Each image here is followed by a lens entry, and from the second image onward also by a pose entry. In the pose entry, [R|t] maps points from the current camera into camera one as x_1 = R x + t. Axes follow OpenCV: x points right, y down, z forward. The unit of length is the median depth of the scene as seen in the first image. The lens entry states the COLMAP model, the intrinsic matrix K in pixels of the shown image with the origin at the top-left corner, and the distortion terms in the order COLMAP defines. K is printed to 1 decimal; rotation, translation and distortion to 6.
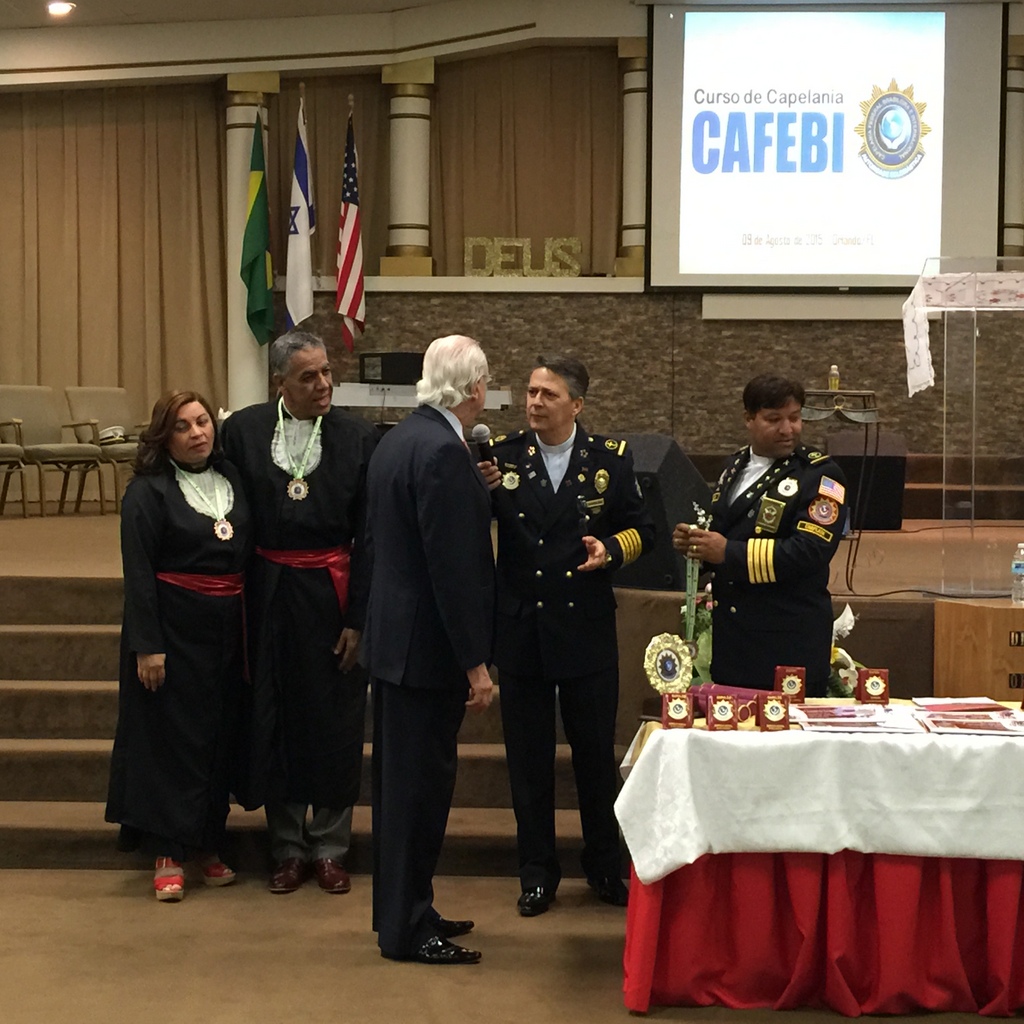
lens RADIAL K [[1969.5, 0, 513.1], [0, 1969.5, 512.9], [0, 0, 1]] dist [0.023113, 0.012597]
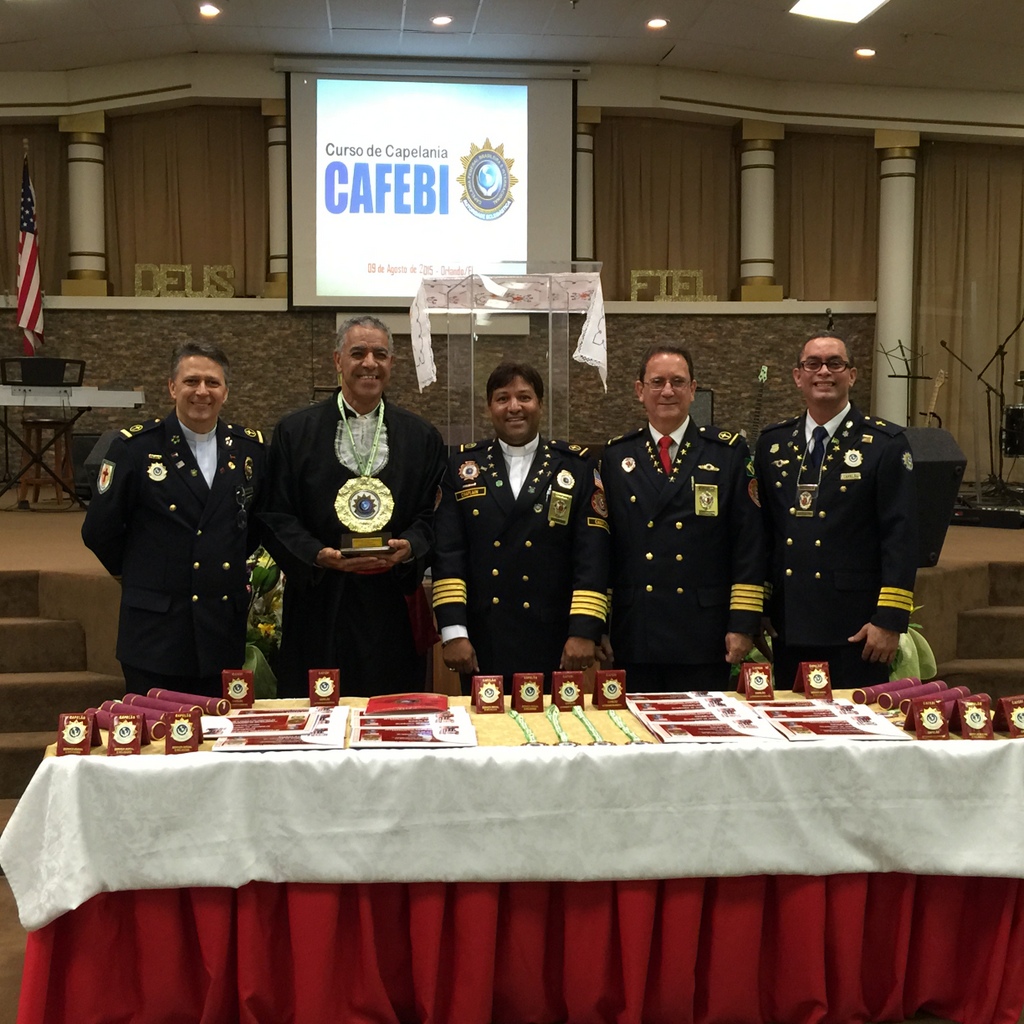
lens RADIAL K [[1443.5, 0, 510.2], [0, 1443.5, 509.9], [0, 0, 1]] dist [0.023909, -0.002156]
pose [[0.986851, -0.016698, 0.160767, 0.056605], [0.013955, 0.999737, 0.018177, -0.003970], [-0.161028, -0.015695, 0.986825, 0.099493]]
